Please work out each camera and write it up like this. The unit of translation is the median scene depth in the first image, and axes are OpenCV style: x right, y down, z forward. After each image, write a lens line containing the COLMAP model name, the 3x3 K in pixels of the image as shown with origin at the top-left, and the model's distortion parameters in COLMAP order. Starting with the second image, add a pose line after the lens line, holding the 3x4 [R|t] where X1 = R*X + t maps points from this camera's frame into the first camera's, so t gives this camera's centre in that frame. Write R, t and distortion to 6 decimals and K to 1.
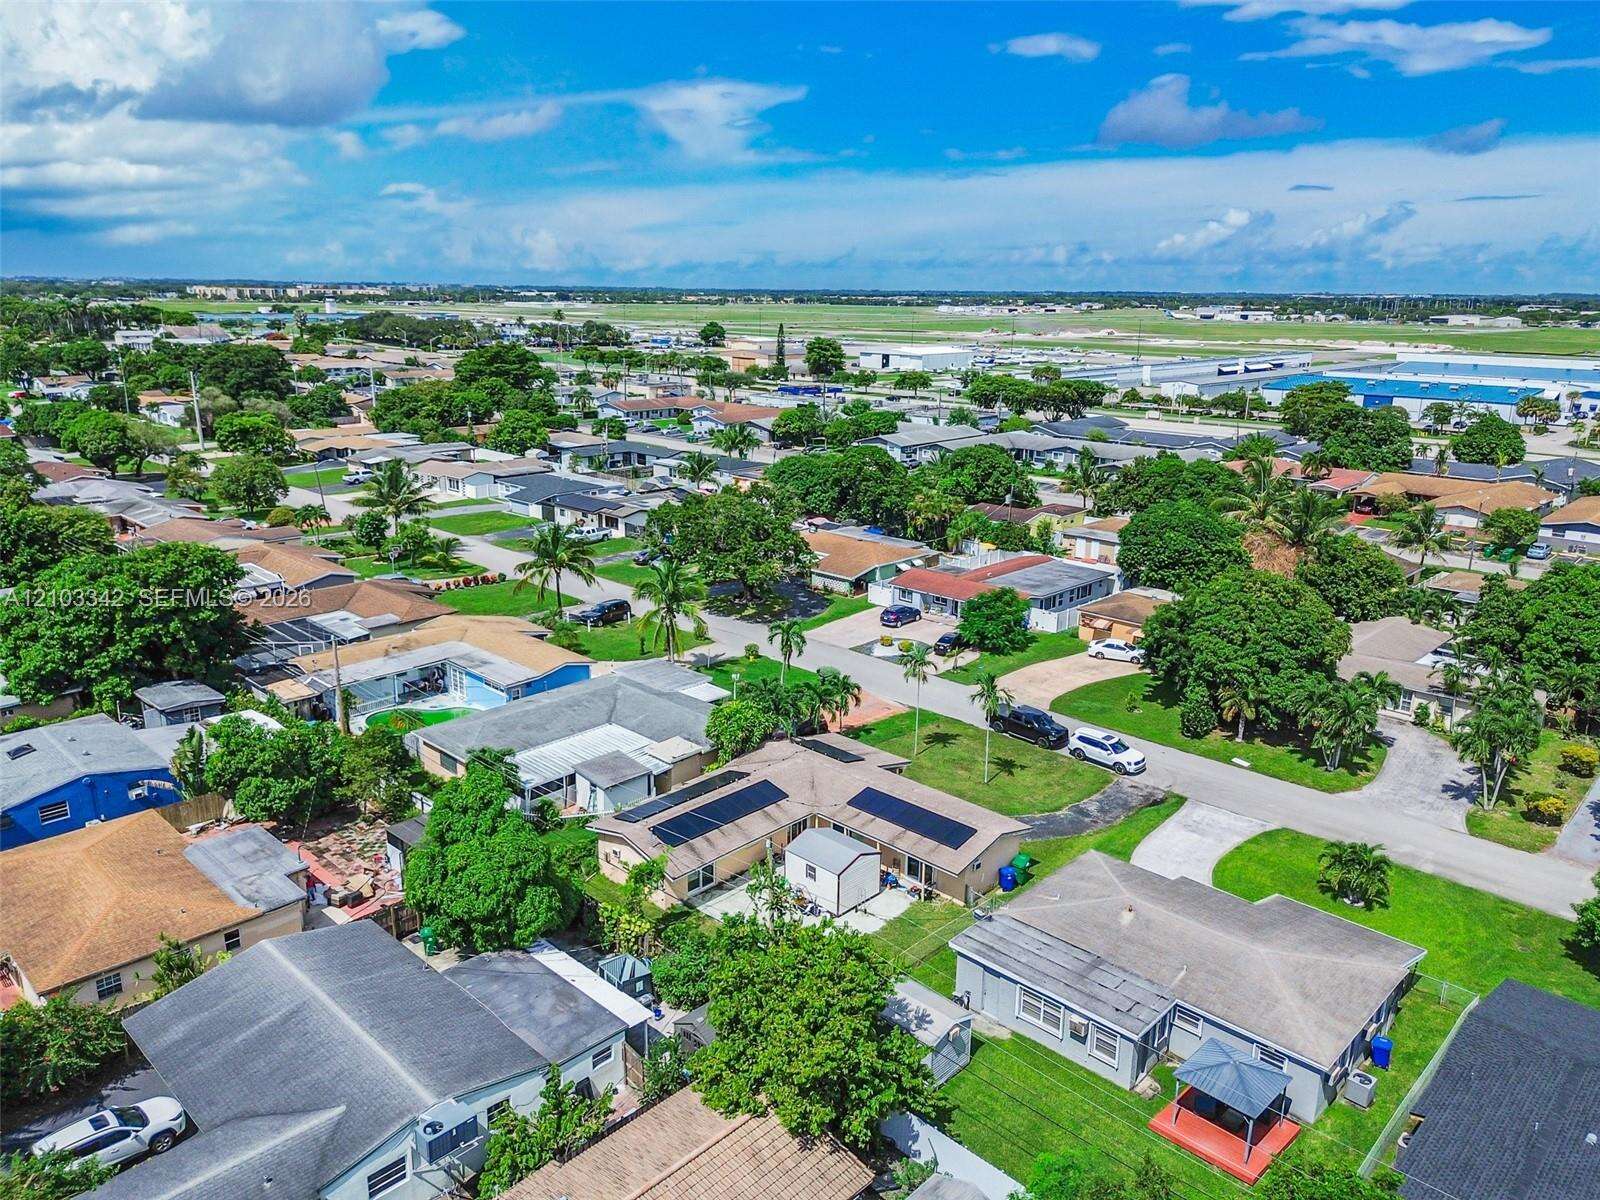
lens RADIAL K [[1142.9, 0, 800.0], [0, 1142.9, 600.0], [0, 0, 1]] dist [0.065361, -0.046061]
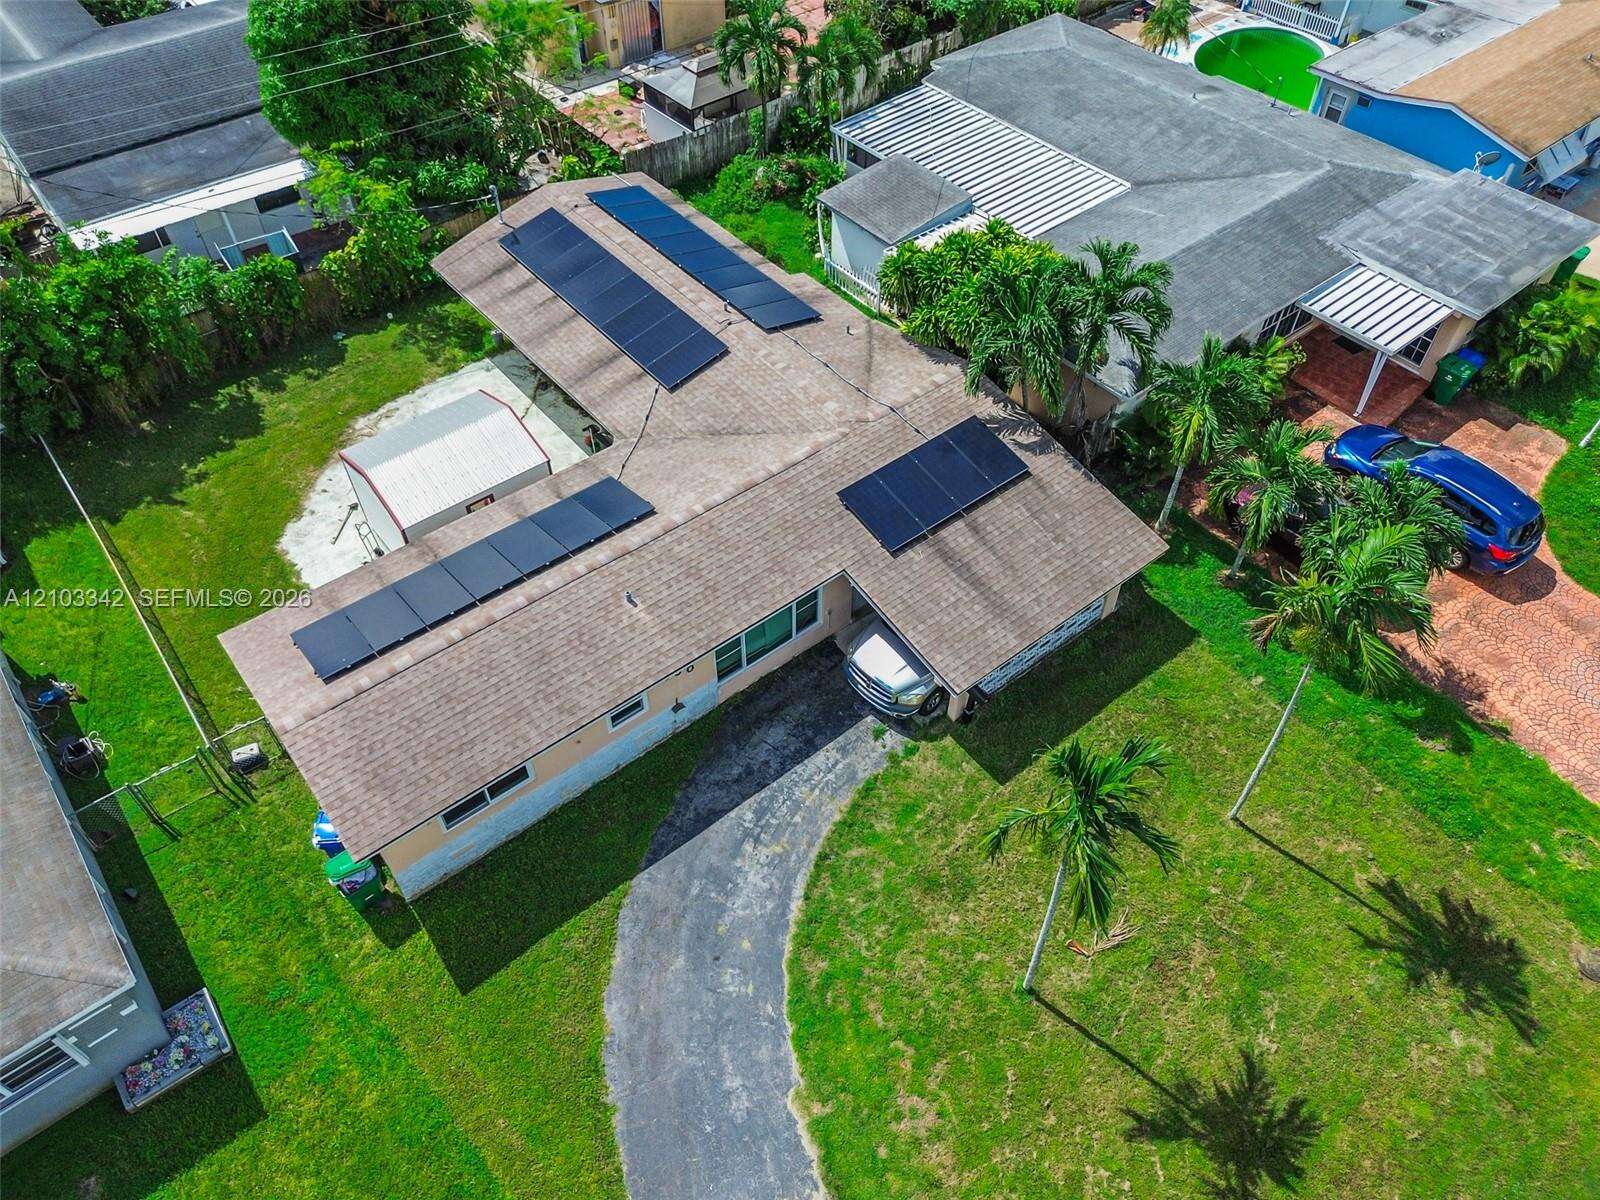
lens RADIAL K [[1142.9, 0, 800.0], [0, 1142.9, 600.0], [0, 0, 1]] dist [0.065361, -0.046061]
pose [[-0.129357, 0.732910, -0.667914, 0.129586], [-0.260276, 0.624860, 0.736075, -0.043877], [0.956830, 0.269059, 0.109929, 0.395831]]
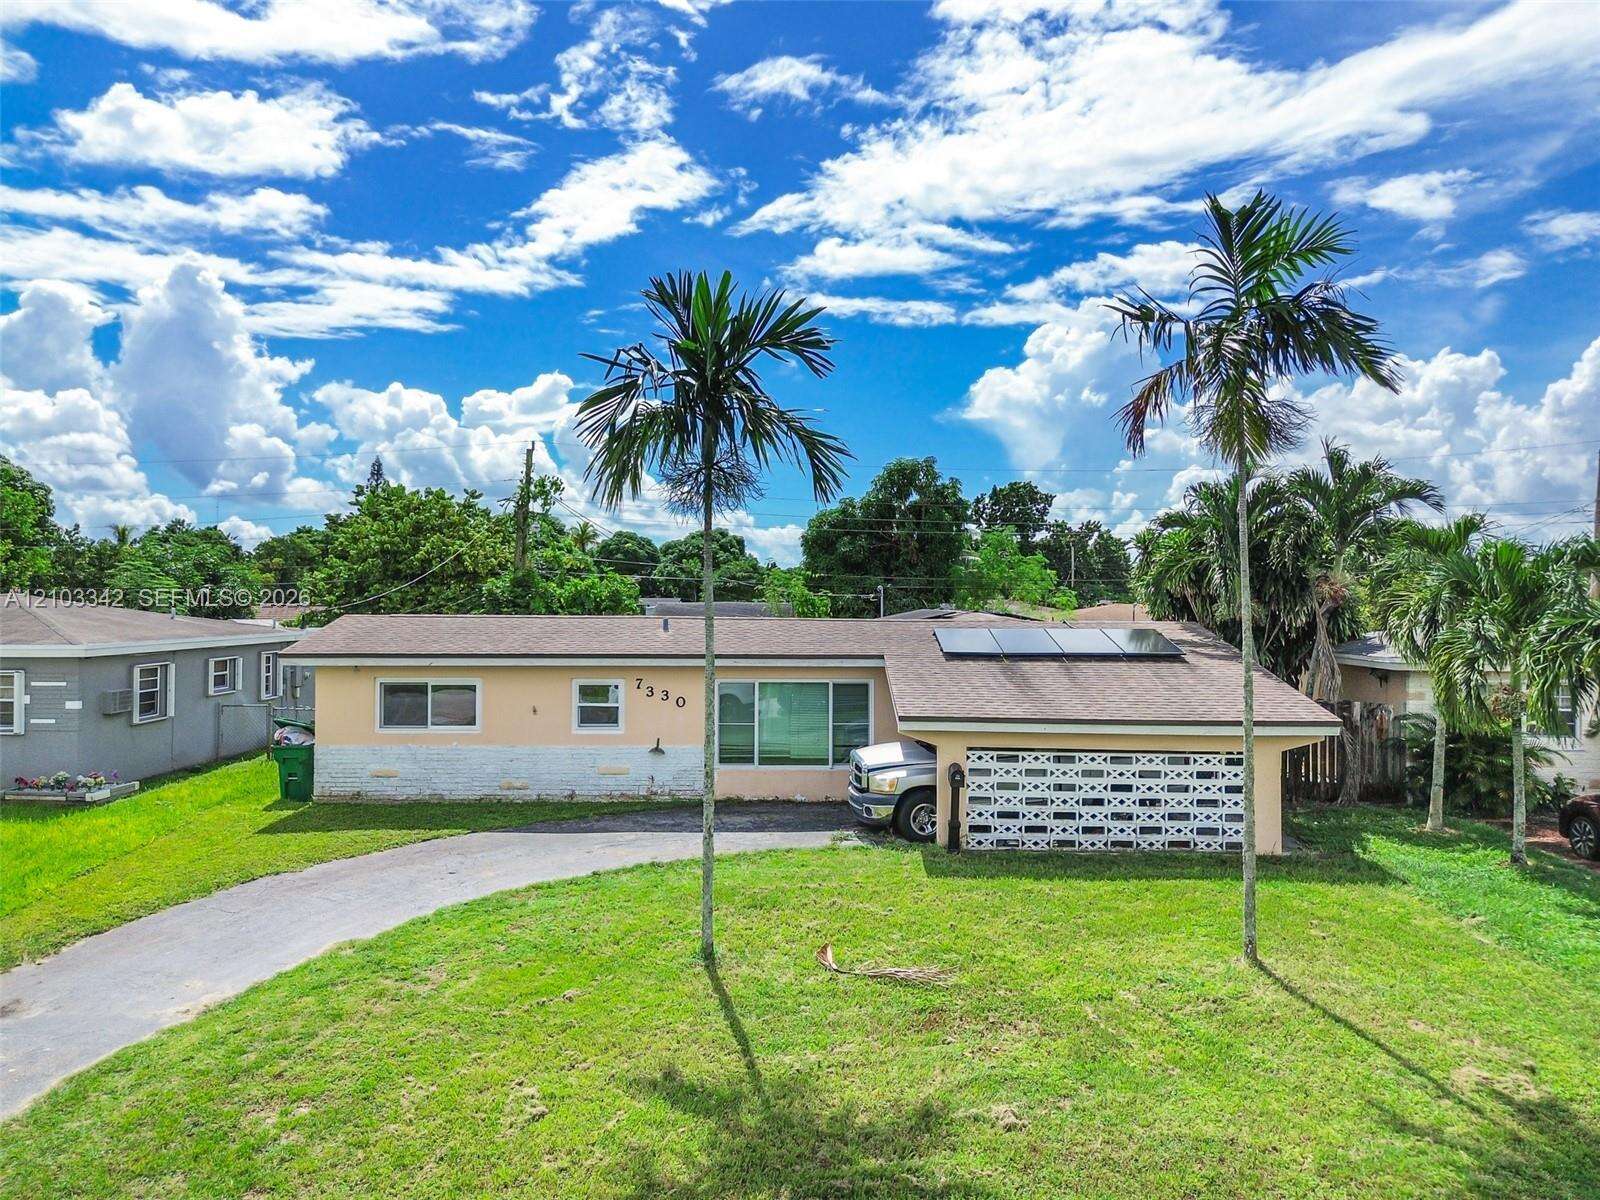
lens RADIAL K [[1142.9, 0, 800.0], [0, 1142.9, 600.0], [0, 0, 1]] dist [0.065361, -0.046061]
pose [[-0.732860, -0.001583, -0.680378, 0.120095], [-0.181641, 0.964157, 0.193409, 0.032096], [0.655685, 0.265326, -0.706880, 0.497257]]
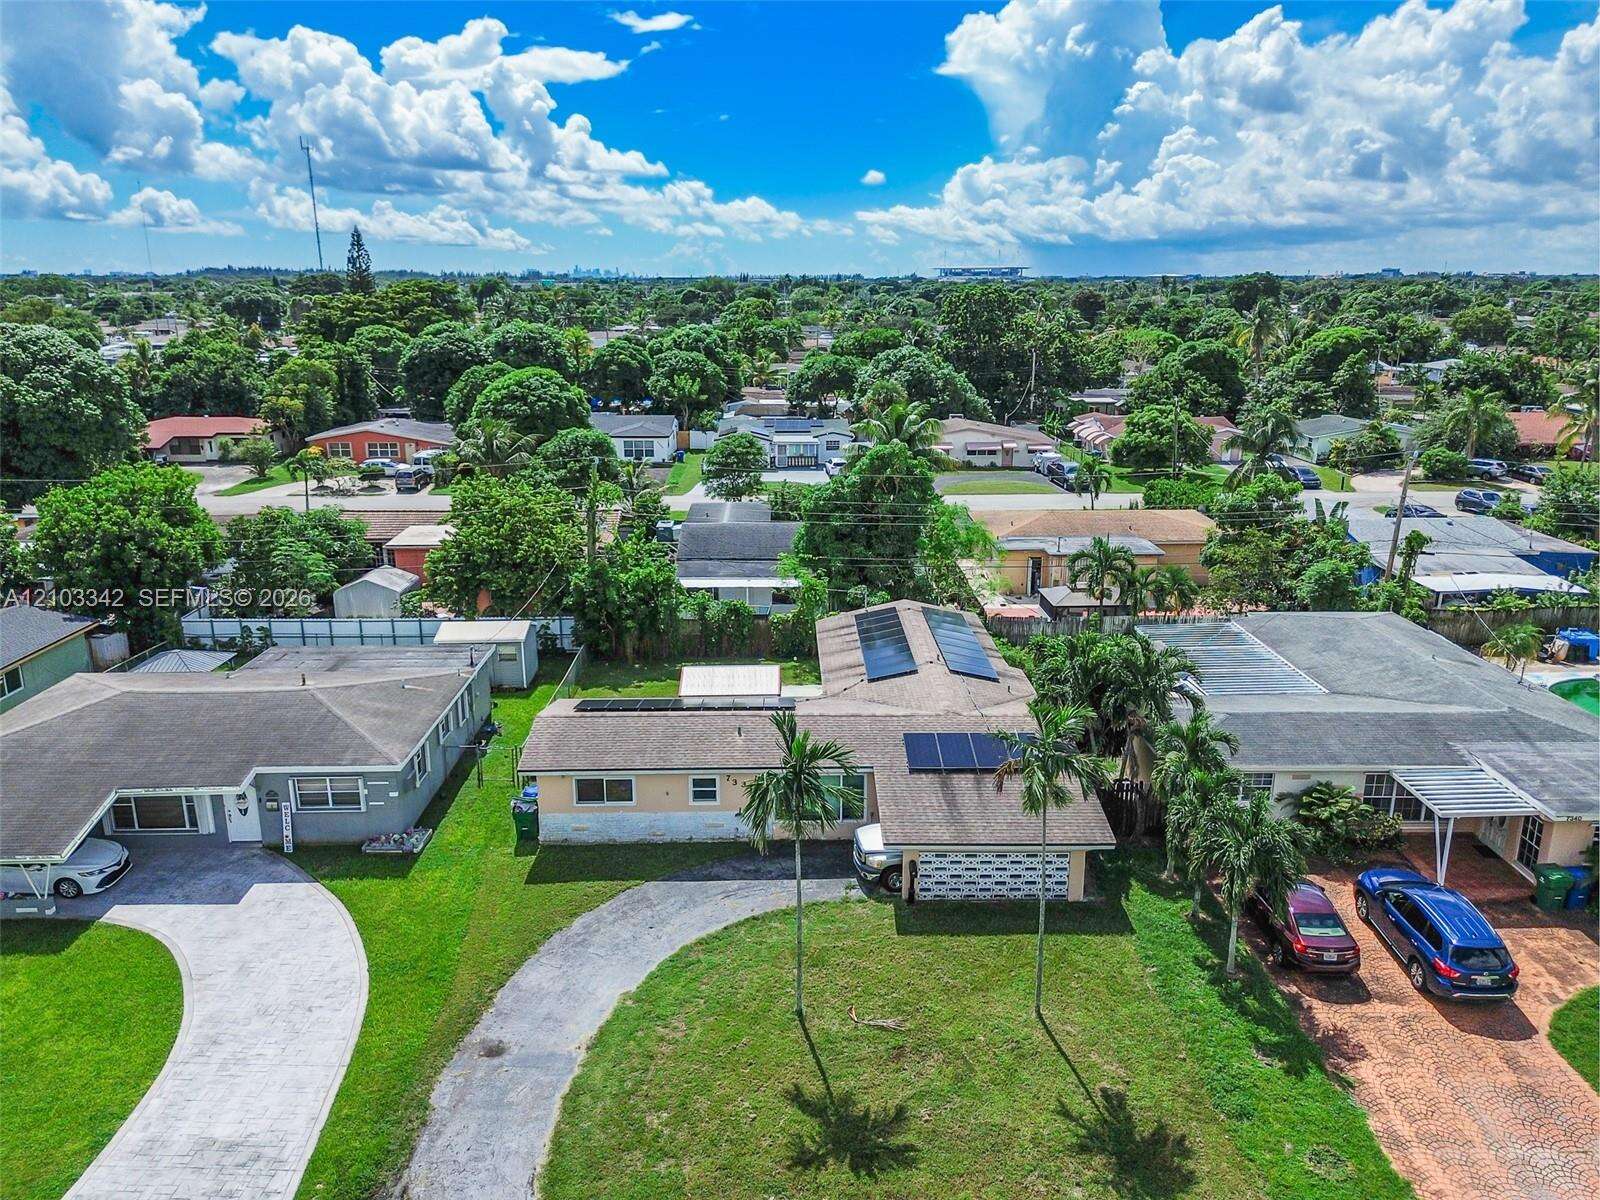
lens RADIAL K [[1166.6, 0, 815.3], [0, 1166.6, 575.7], [0, 0, 1]] dist [0.085700, -0.048877]
pose [[-0.703578, 0.166567, -0.690821, 0.181442], [-0.193896, 0.890254, 0.412131, -0.060170], [0.683653, 0.423914, -0.594067, 0.523867]]
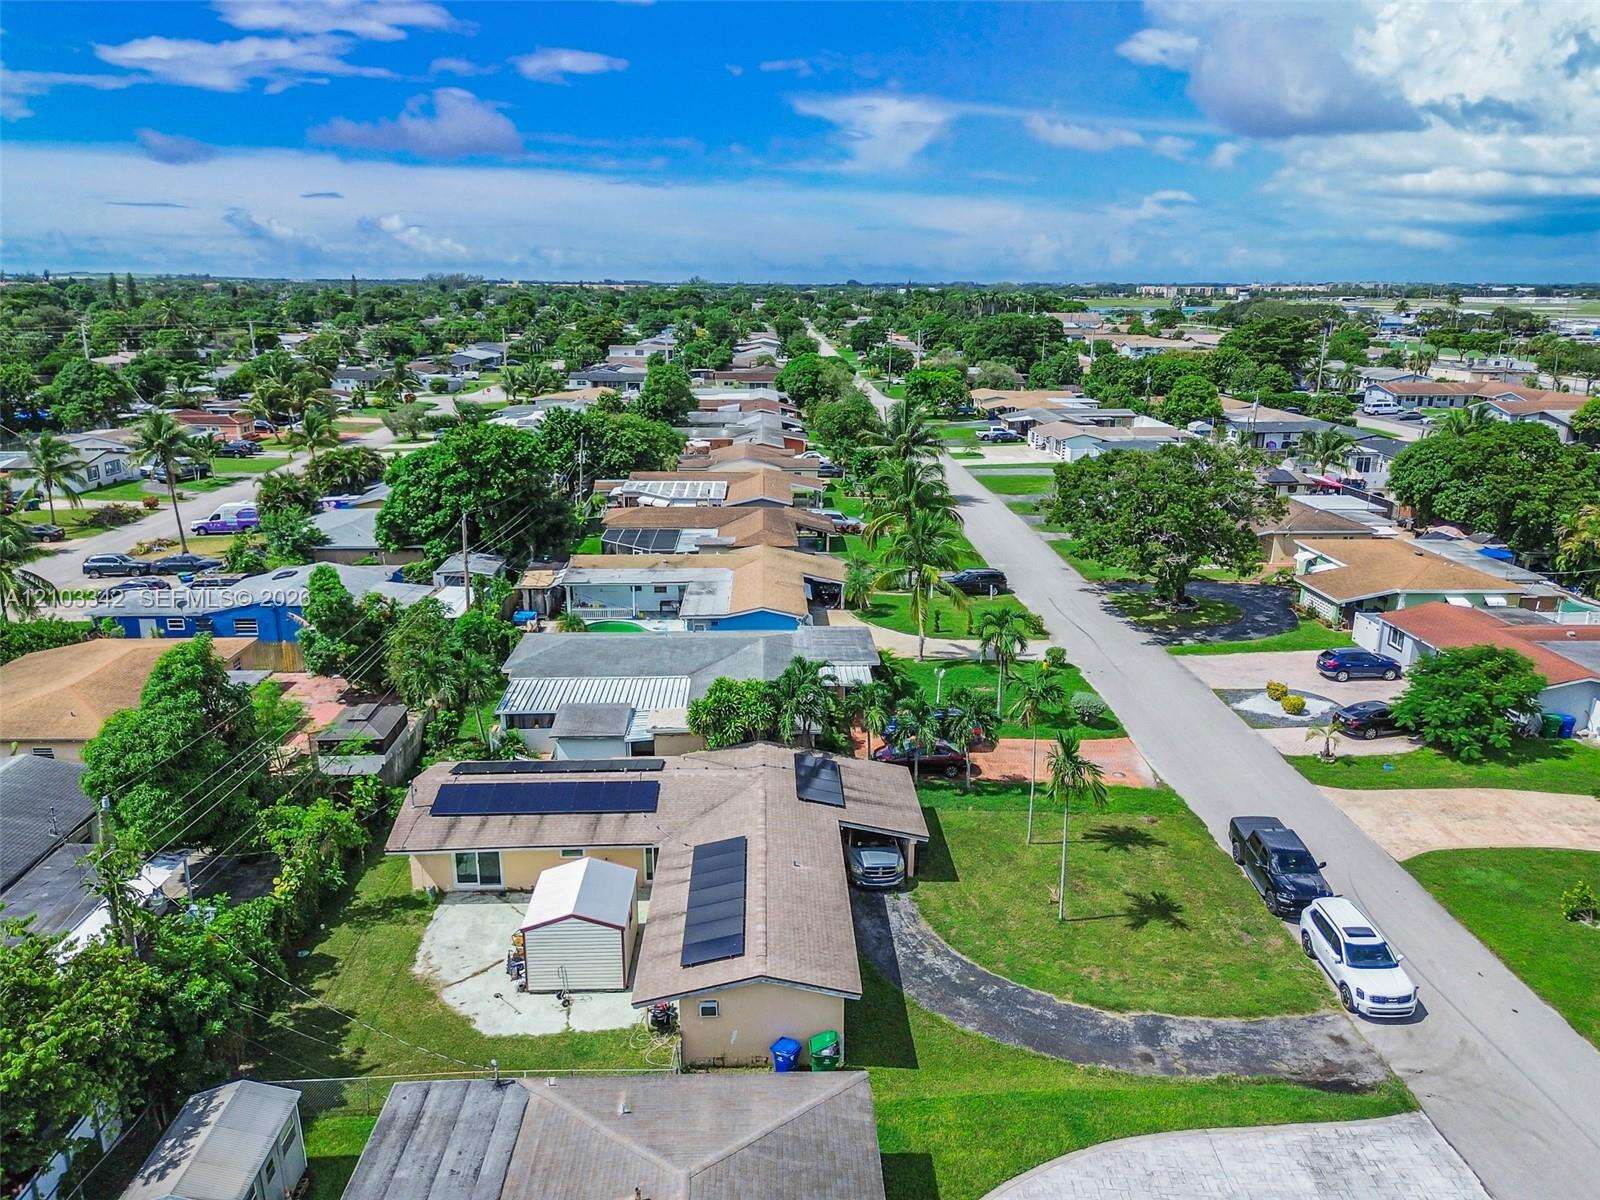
lens RADIAL K [[1142.9, 0, 800.0], [0, 1142.9, 600.0], [0, 0, 1]] dist [0.065361, -0.046061]
pose [[0.717271, 0.179113, -0.673380, 0.191524], [-0.180988, 0.981119, 0.068184, -0.006159], [0.672879, 0.072967, 0.736145, 0.210578]]
